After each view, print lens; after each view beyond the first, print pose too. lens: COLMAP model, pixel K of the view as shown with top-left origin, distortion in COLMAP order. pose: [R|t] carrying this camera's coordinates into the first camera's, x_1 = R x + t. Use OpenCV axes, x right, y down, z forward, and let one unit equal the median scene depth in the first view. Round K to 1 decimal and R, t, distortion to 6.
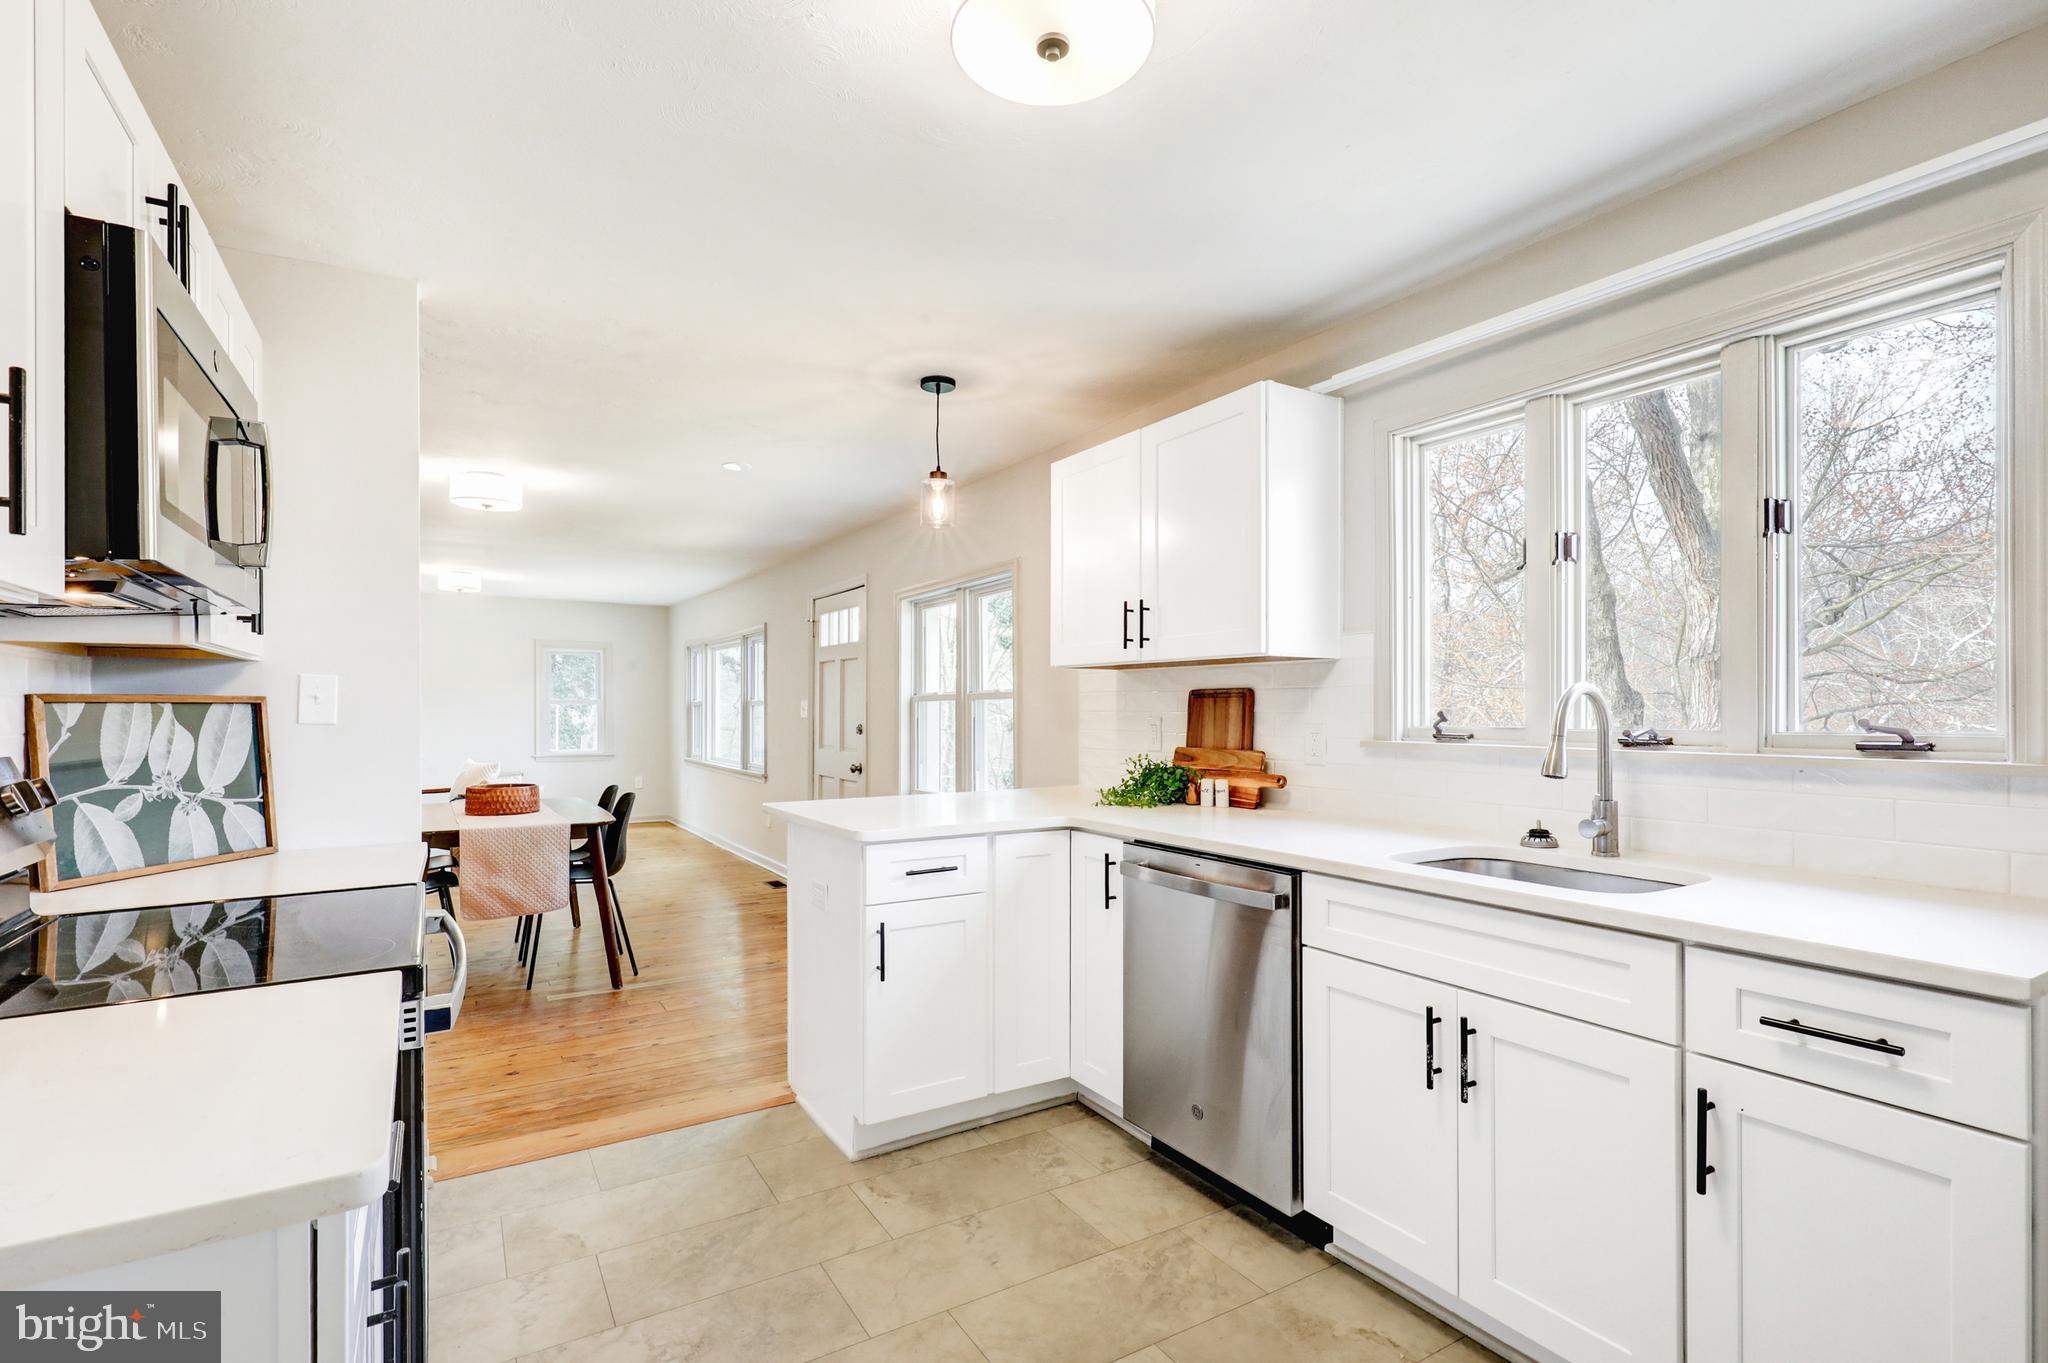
lens RADIAL K [[968.8, 0, 1016.1], [0, 968.8, 706.9], [0, 0, 1]] dist [0.005307, 0.000243]
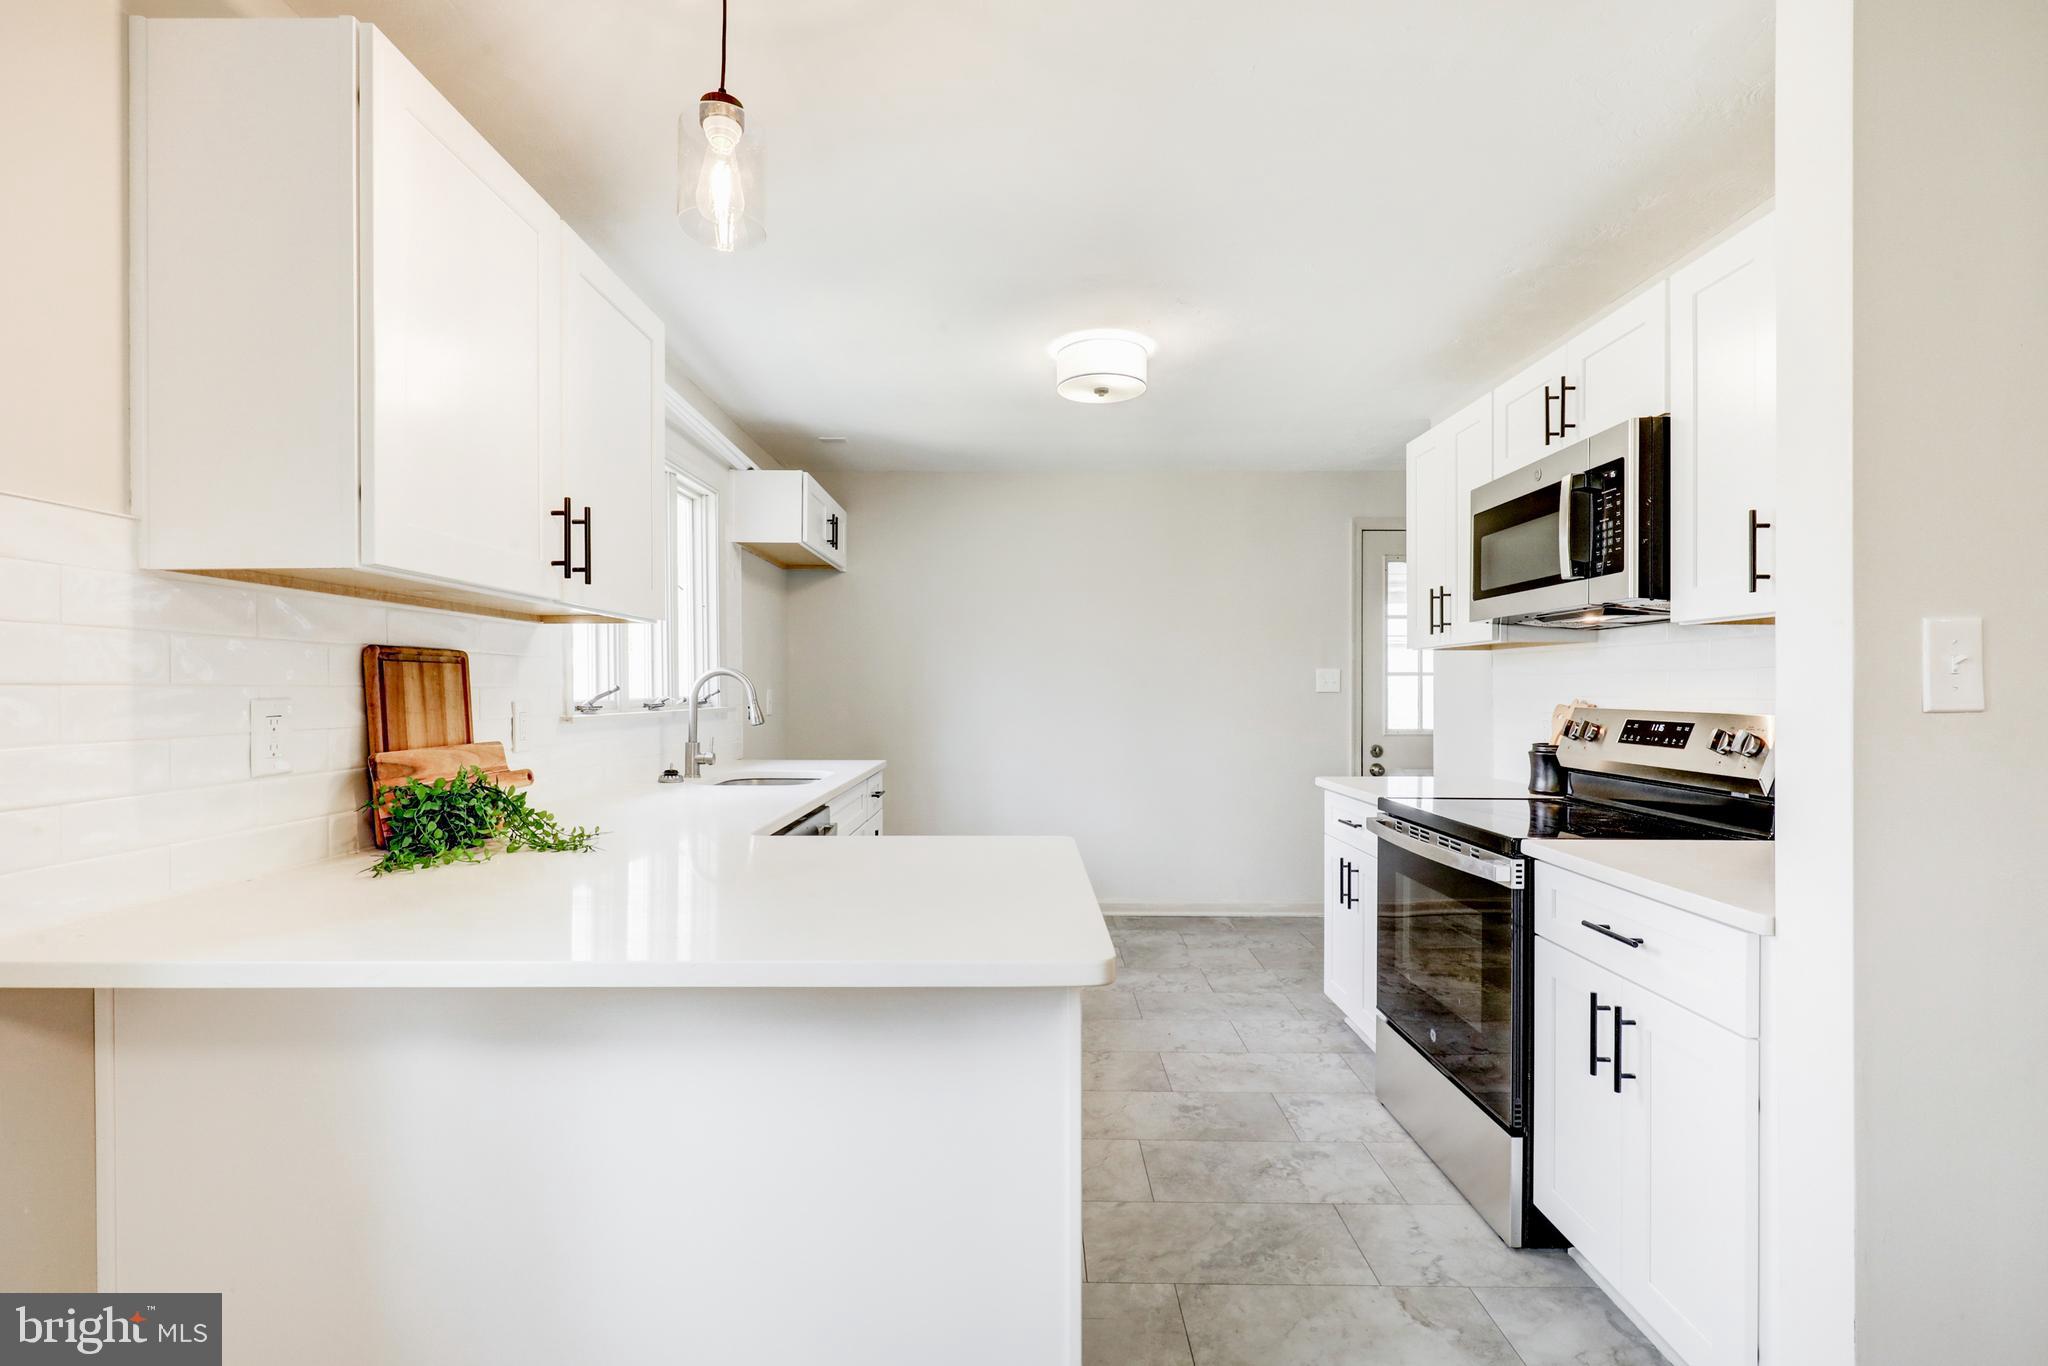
lens RADIAL K [[939.6, 0, 1025.3], [0, 939.6, 701.5], [0, 0, 1]] dist [-0.010782, -0.000402]
pose [[-0.862864, -0.002529, 0.505430, -0.423622], [0.002760, 0.999949, 0.009715, 0.010468], [-0.505429, 0.009778, -0.862813, 1.382817]]
